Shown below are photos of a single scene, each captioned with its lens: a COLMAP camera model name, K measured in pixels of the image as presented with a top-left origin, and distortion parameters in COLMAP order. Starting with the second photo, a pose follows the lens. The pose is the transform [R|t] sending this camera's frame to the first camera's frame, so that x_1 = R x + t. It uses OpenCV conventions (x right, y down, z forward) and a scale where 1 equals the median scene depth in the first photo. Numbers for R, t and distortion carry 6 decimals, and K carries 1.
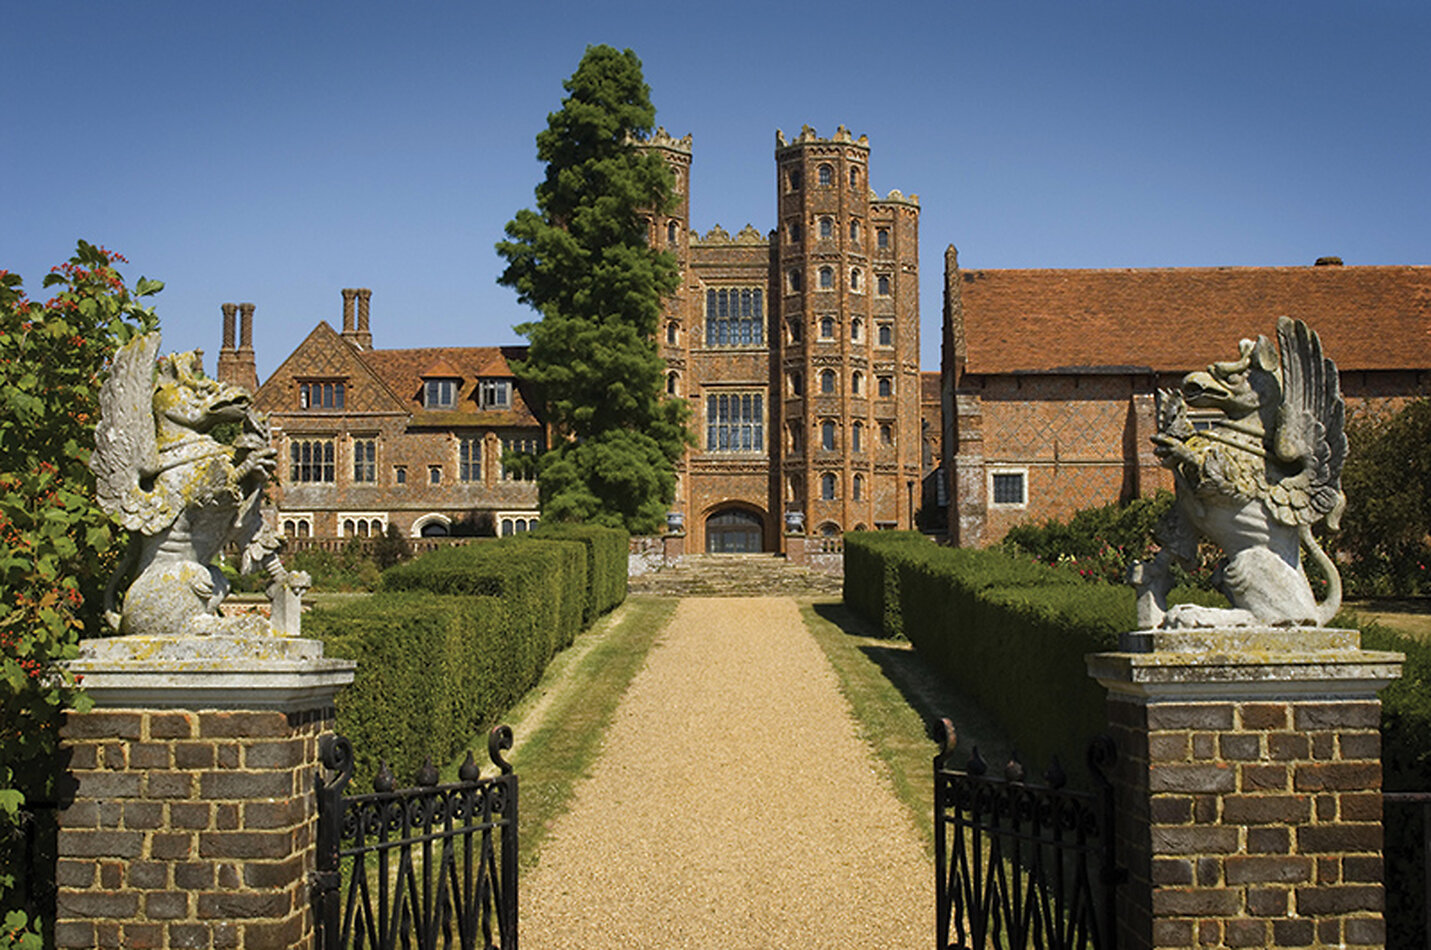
lens RADIAL K [[1941.5, 0, 715.5], [0, 1941.5, 475.0], [0, 0, 1]] dist [-0.133344, 0.033750]
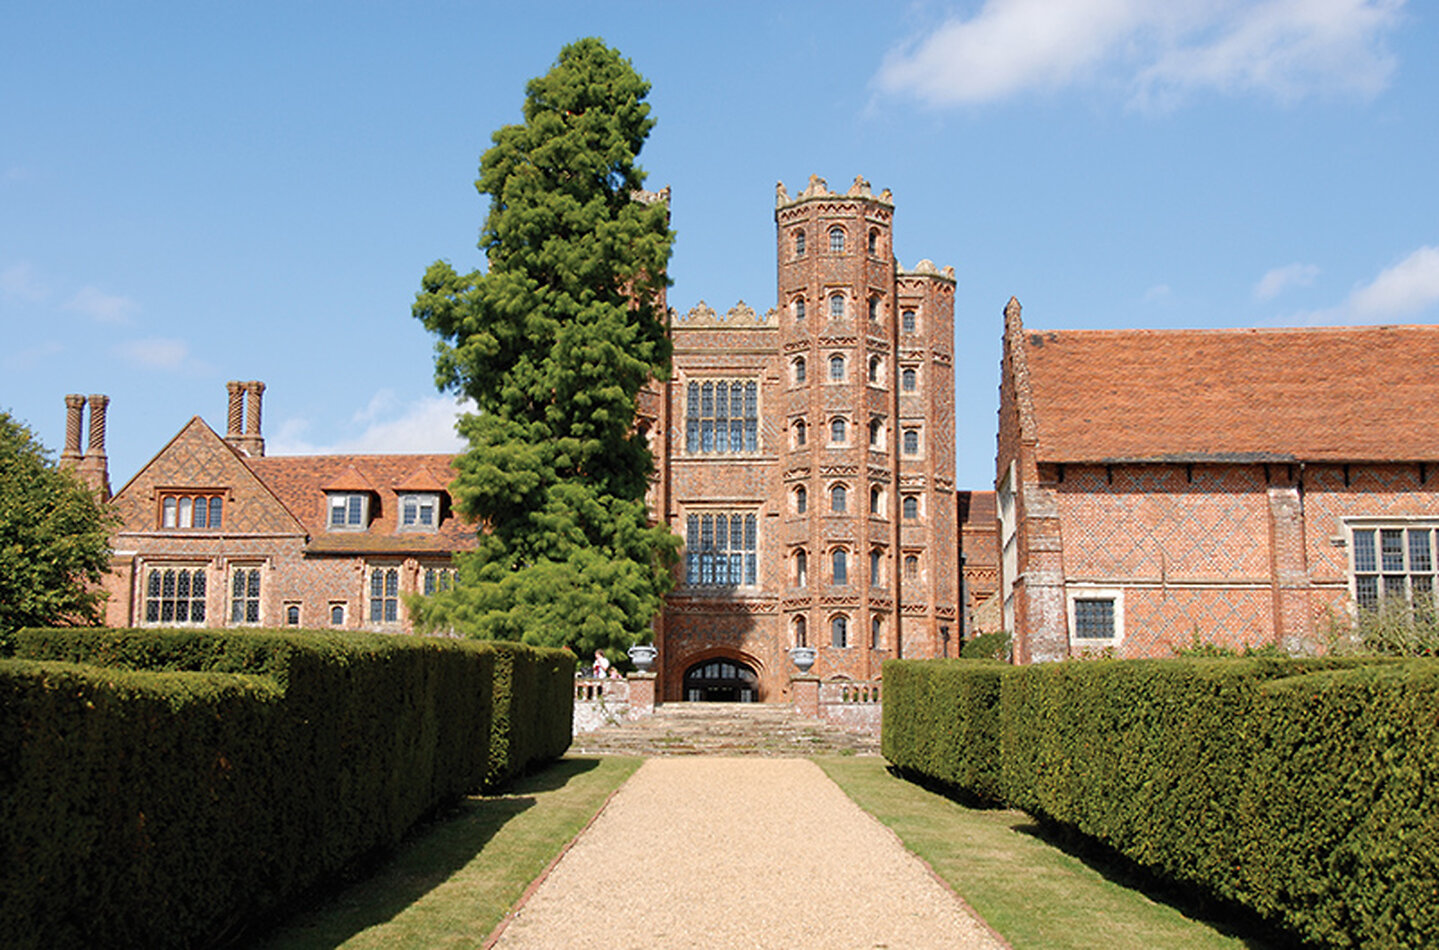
lens RADIAL K [[2153.0, 0, 719.5], [0, 2153.0, 475.0], [0, 0, 1]] dist [0.148555, 0.020039]
pose [[0.999879, 0.010174, 0.011749, -0.001337], [-0.009164, 0.996507, -0.083007, 0.015565], [-0.012552, 0.082889, 0.996480, 0.123809]]
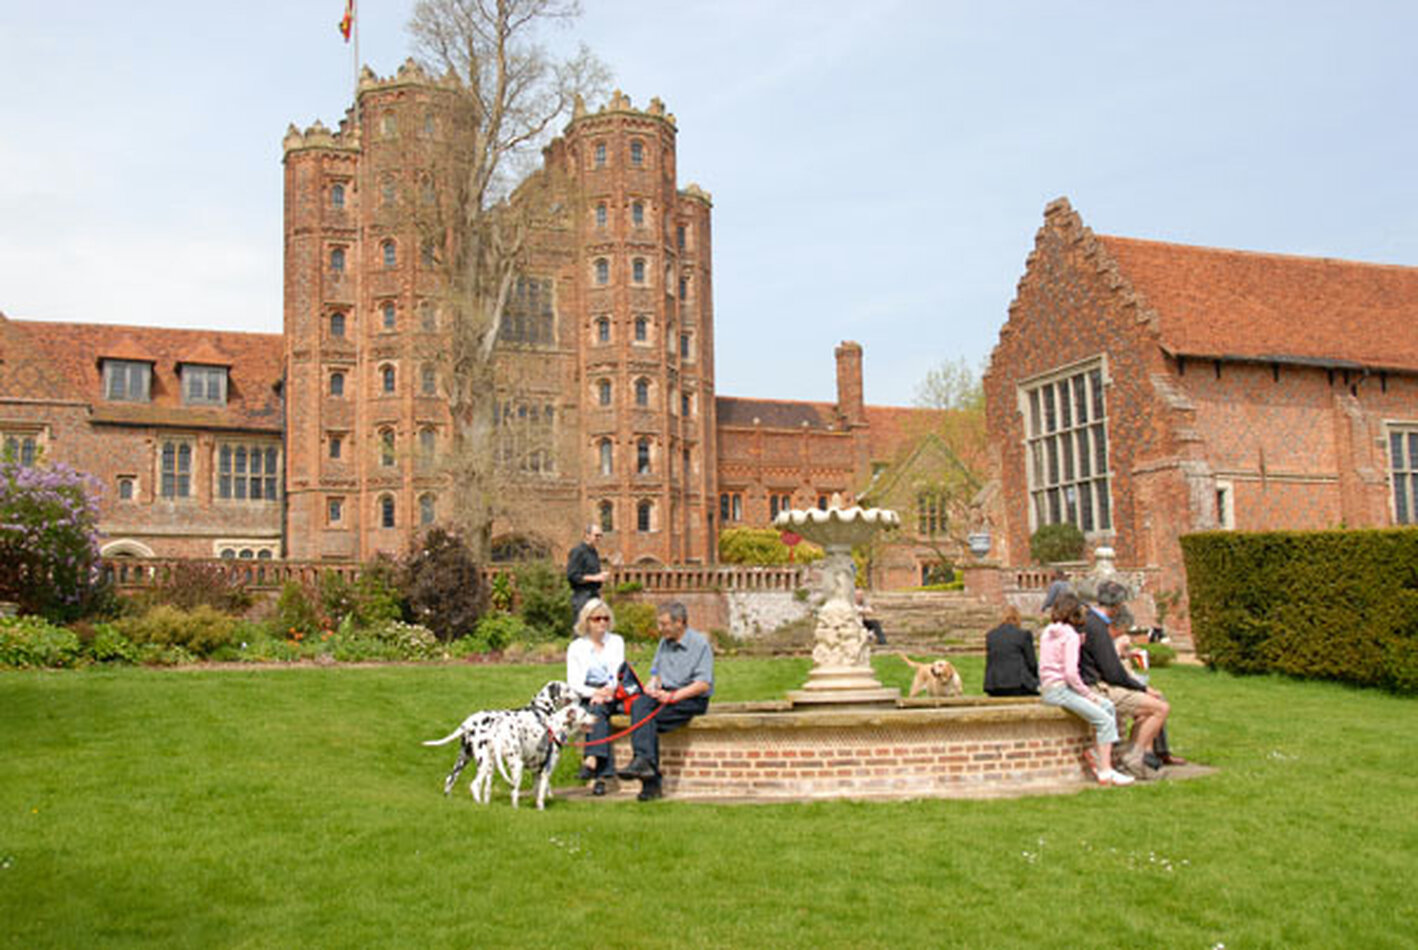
lens RADIAL K [[1538.2, 0, 709.0], [0, 1538.2, 475.0], [0, 0, 1]] dist [-0.000876, 0.044458]
pose [[0.899926, 0.038018, 0.434381, -0.202602], [-0.019858, 0.998732, -0.046269, 0.018176], [-0.435590, 0.033012, 0.899540, 0.374169]]
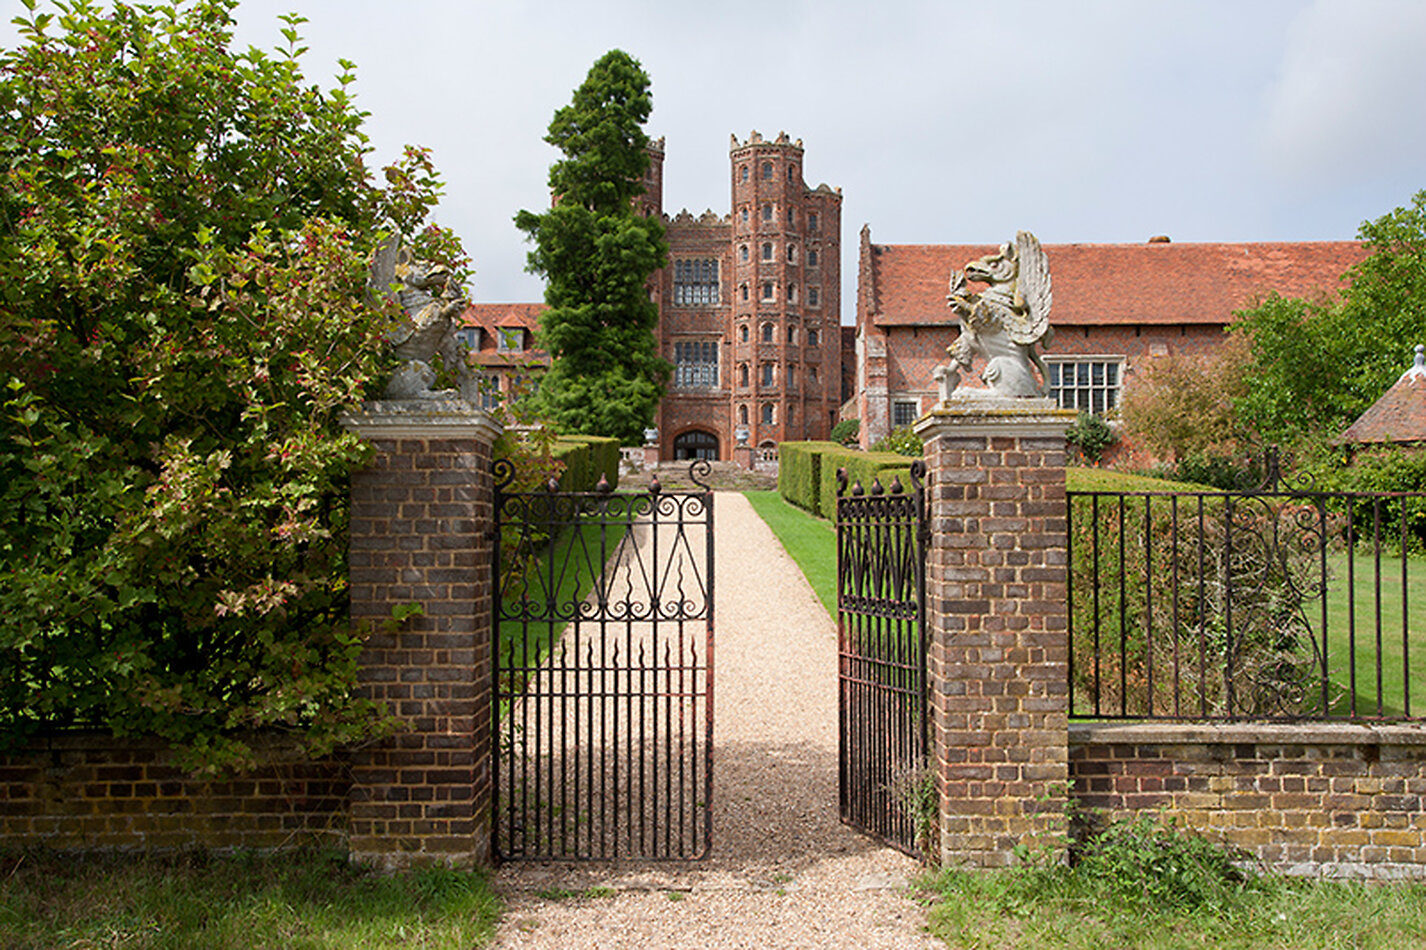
lens RADIAL K [[1546.9, 0, 713.0], [0, 1546.9, 475.0], [0, 0, 1]] dist [-0.000876, 0.044458]
pose [[0.999713, 0.007602, 0.022714, -0.001865], [-0.008492, 0.999189, 0.039348, 0.006024], [-0.022396, -0.039530, 0.998967, -0.030216]]
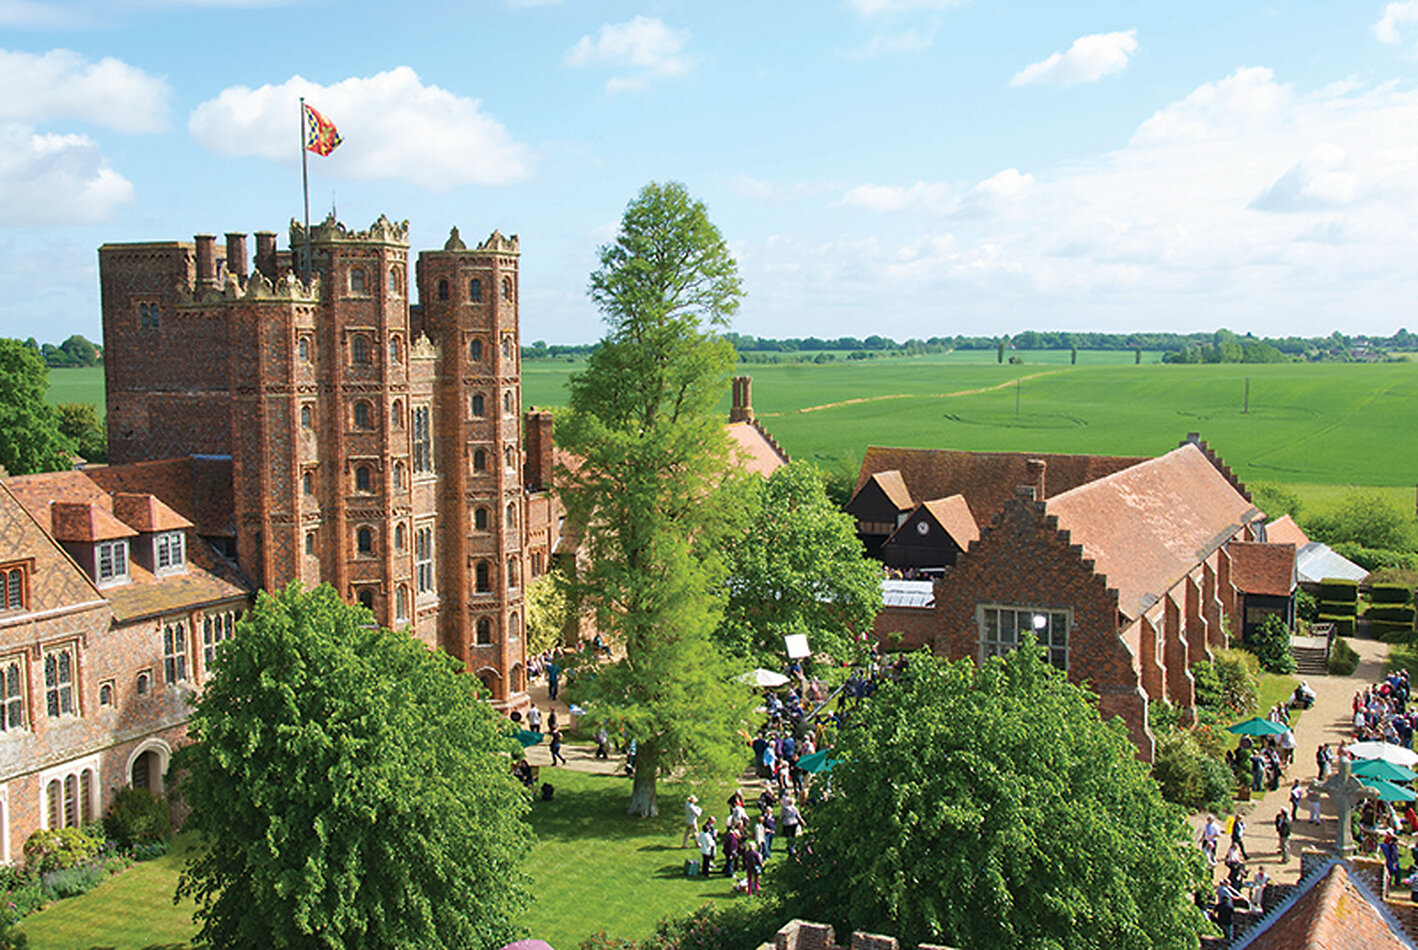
lens RADIAL K [[1538.2, 0, 709.0], [0, 1538.2, 475.0], [0, 0, 1]] dist [-0.000876, 0.044458]
pose [[0.386399, -0.066894, 0.919903, -0.577905], [-0.065666, 0.992840, 0.099780, -0.145342], [-0.919991, -0.098961, 0.379240, 0.615821]]
